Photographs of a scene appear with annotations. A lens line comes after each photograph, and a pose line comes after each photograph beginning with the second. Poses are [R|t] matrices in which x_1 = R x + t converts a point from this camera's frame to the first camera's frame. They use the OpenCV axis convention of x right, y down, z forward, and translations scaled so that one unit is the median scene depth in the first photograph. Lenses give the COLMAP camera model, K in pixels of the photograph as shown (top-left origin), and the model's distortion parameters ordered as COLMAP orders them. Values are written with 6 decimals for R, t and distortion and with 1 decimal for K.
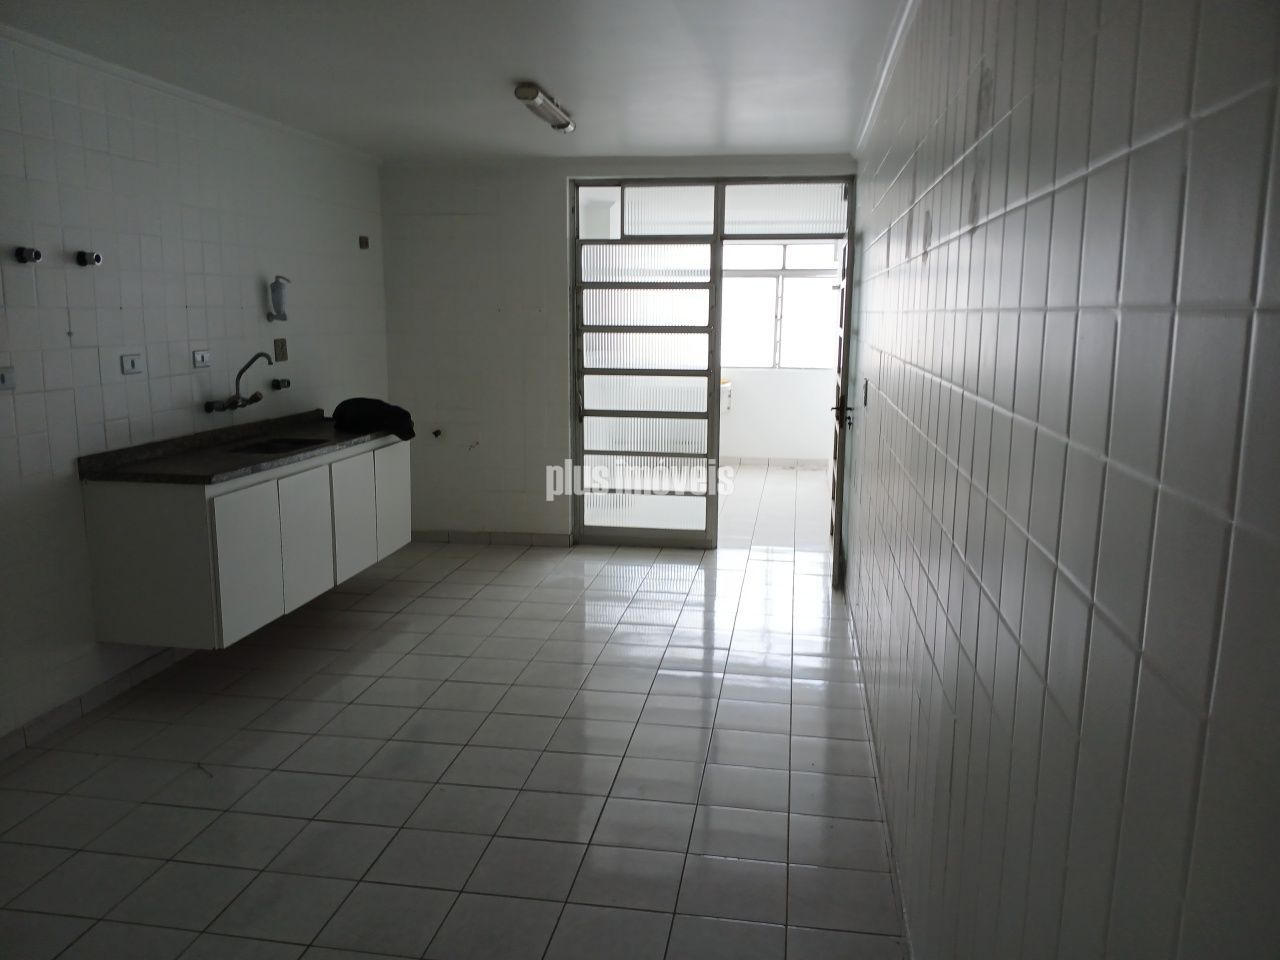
lens RADIAL K [[993.5, 0, 647.3], [0, 993.5, 474.6], [0, 0, 1]] dist [0.009397, -0.011224]
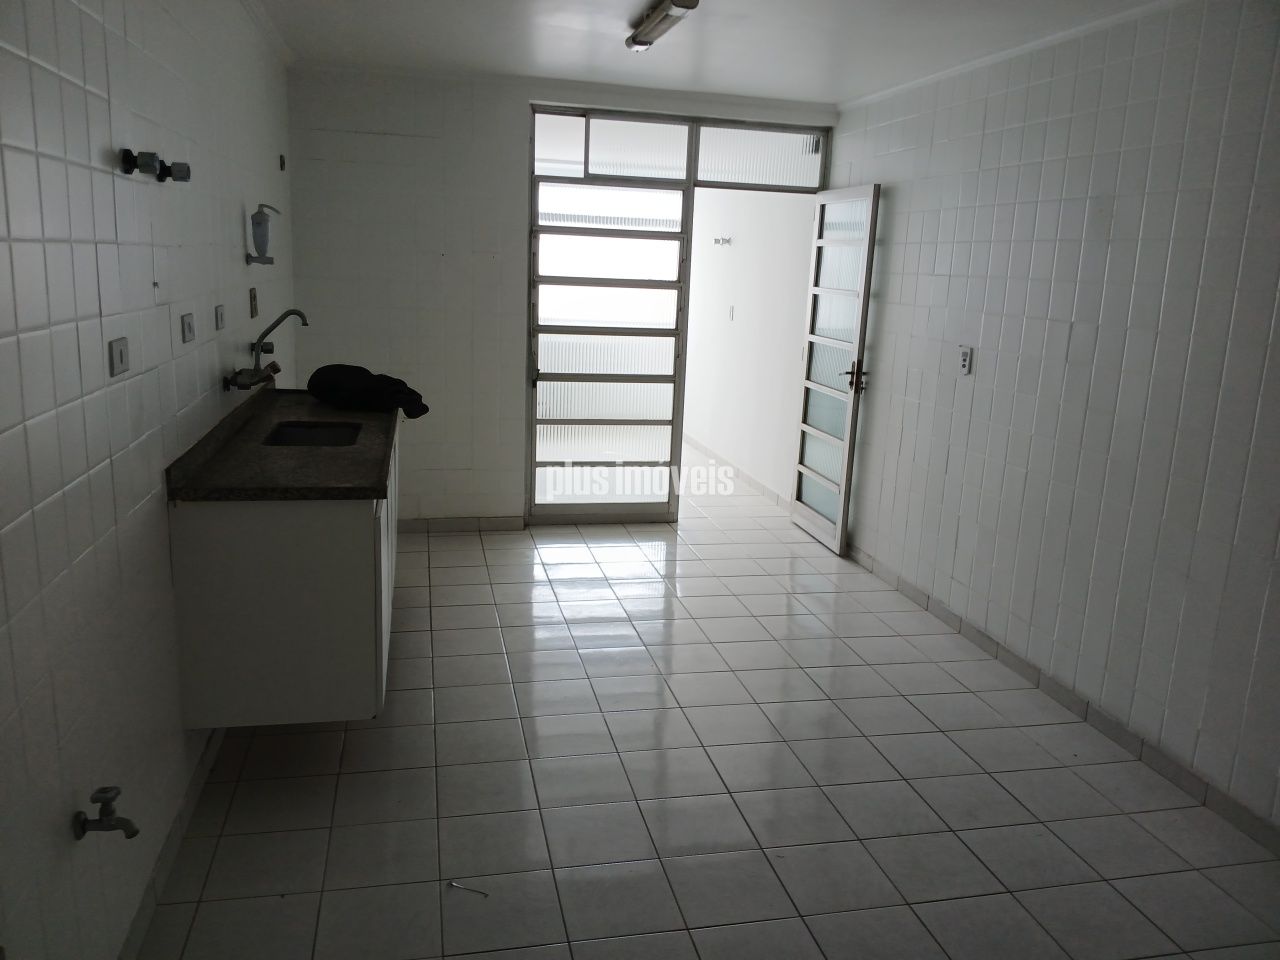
lens RADIAL K [[993.5, 0, 643.0], [0, 993.5, 490.6], [0, 0, 1]] dist [0.009397, -0.011224]
pose [[0.925066, -0.053172, 0.376067, -0.324431], [0.025763, 0.996656, 0.077543, -0.028768], [-0.378932, -0.062043, 0.923342, 0.152104]]
